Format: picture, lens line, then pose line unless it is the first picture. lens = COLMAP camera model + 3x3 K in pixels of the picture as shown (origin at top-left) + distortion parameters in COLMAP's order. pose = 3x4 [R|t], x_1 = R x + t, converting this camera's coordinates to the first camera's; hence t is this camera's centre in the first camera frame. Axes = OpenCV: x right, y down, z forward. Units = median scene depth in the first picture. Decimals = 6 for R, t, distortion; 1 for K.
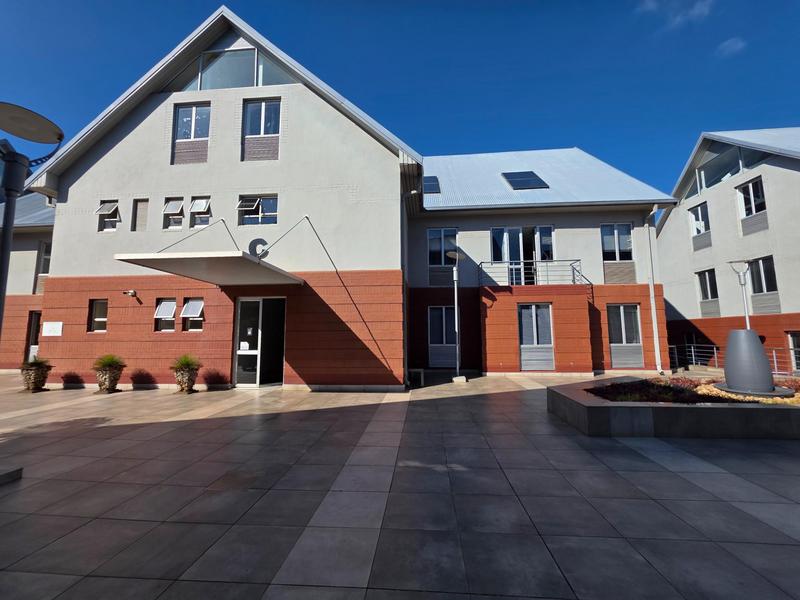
lens RADIAL K [[320.0, 0, 400.4], [0, 320.0, 302.0], [0, 0, 1]] dist [-0.001215, -0.000224]
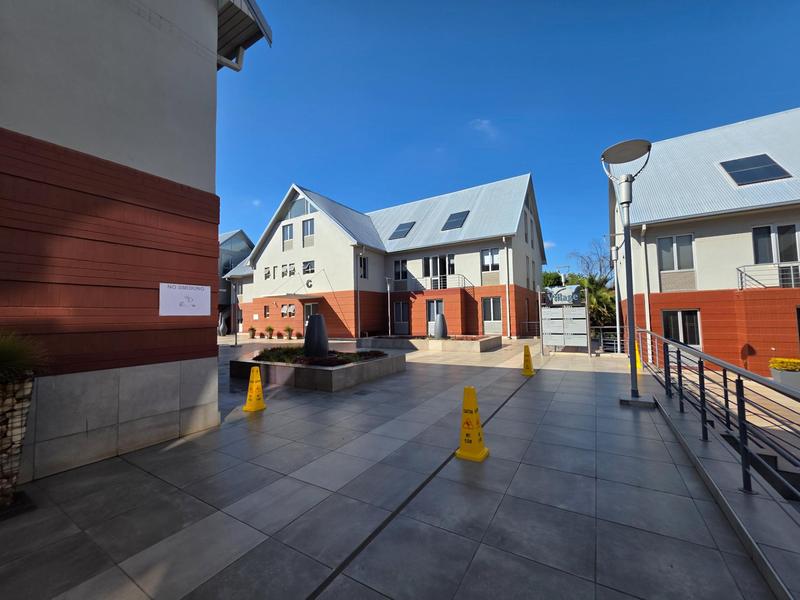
lens RADIAL K [[320.0, 0, 400.4], [0, 320.0, 302.0], [0, 0, 1]] dist [-0.001215, -0.000224]
pose [[0.888458, -0.033271, -0.457751, 1.256464], [0.062385, 0.996867, 0.048629, -0.097546], [0.454699, -0.071762, 0.887750, -0.854901]]
